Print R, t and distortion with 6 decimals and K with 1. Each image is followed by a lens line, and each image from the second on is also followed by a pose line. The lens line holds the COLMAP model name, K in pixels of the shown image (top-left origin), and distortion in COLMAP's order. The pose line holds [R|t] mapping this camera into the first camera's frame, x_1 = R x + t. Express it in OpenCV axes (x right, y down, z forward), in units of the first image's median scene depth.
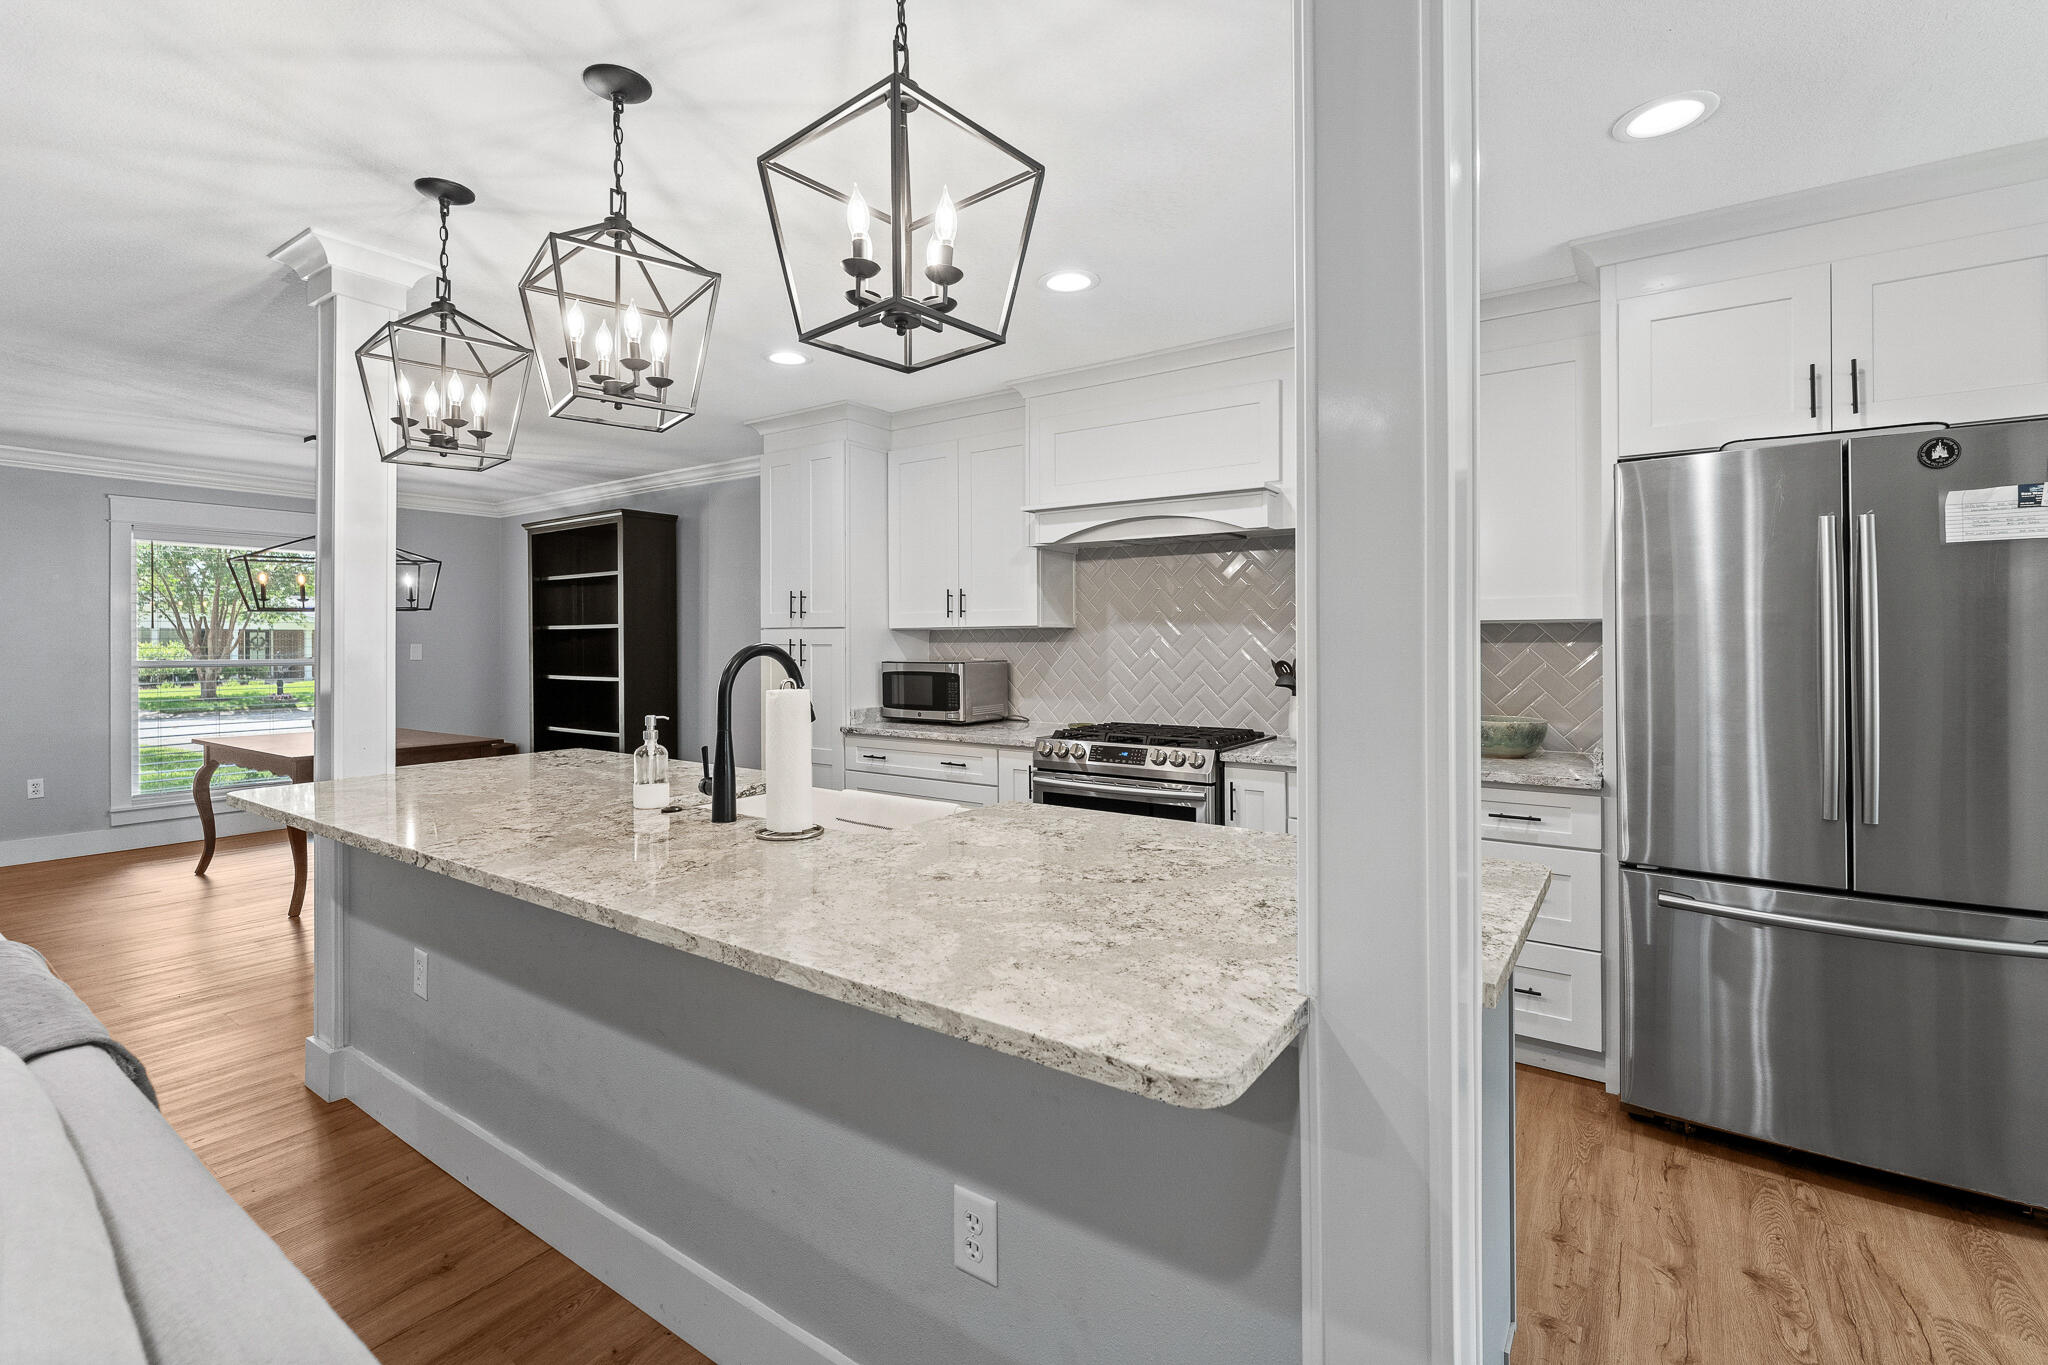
lens RADIAL K [[906.6, 0, 1029.2], [0, 906.6, 631.2], [0, 0, 1]] dist [-0.015161, -0.000663]
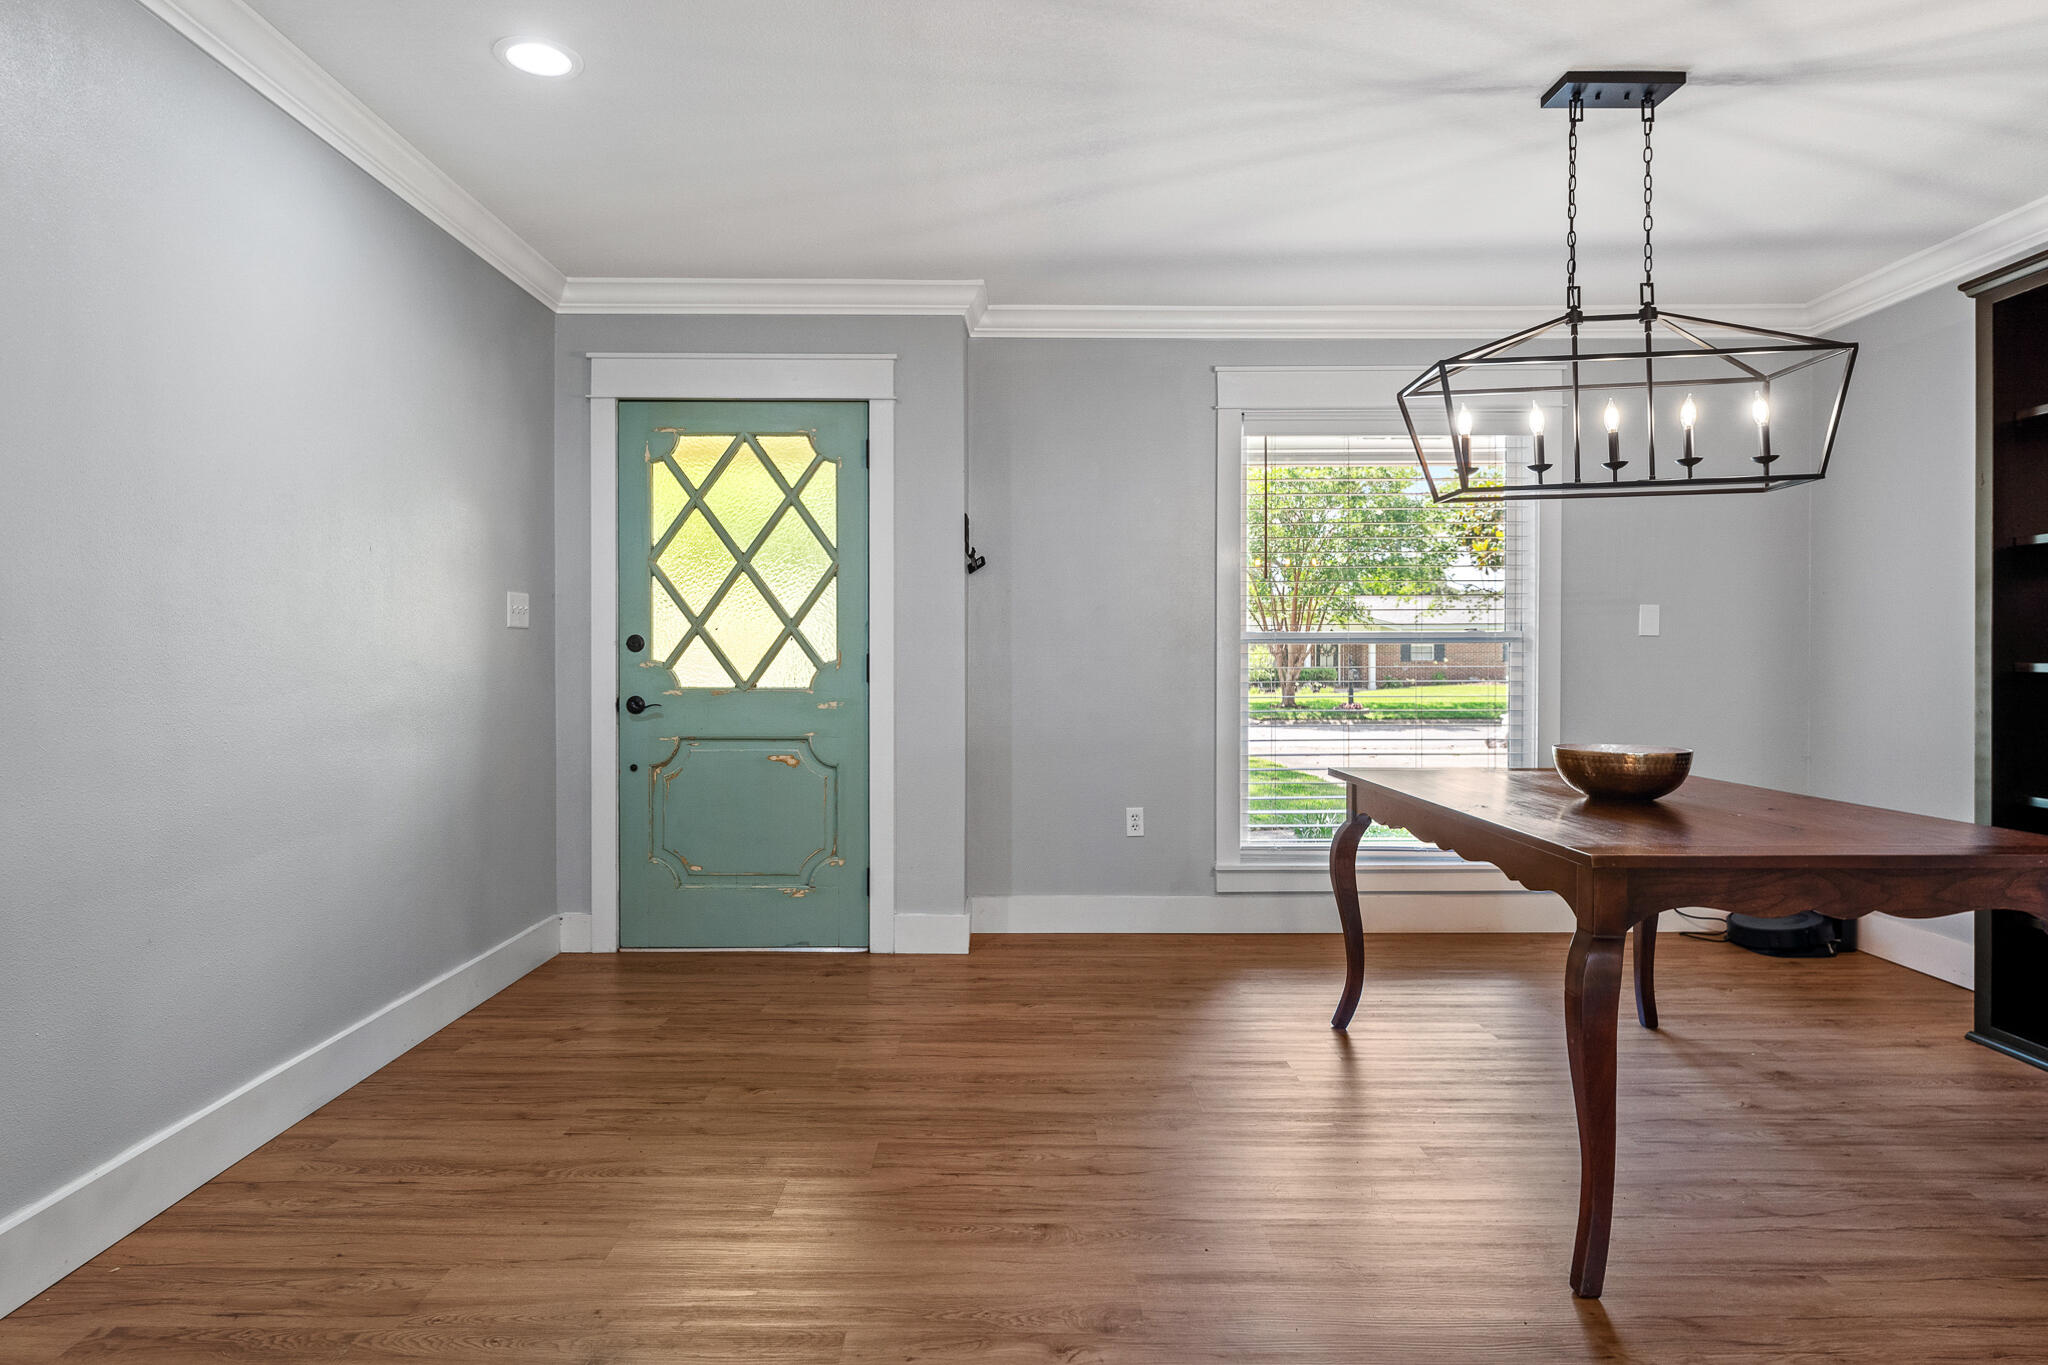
lens RADIAL K [[1111.2, 0, 1023.2], [0, 1111.2, 666.7], [0, 0, 1]] dist [-0.001682, 0.000661]
pose [[0.566711, 0.008217, -0.823875, -0.501948], [0.010876, 0.999789, 0.017452, 0.049823], [0.823845, -0.018850, 0.566502, 0.478521]]
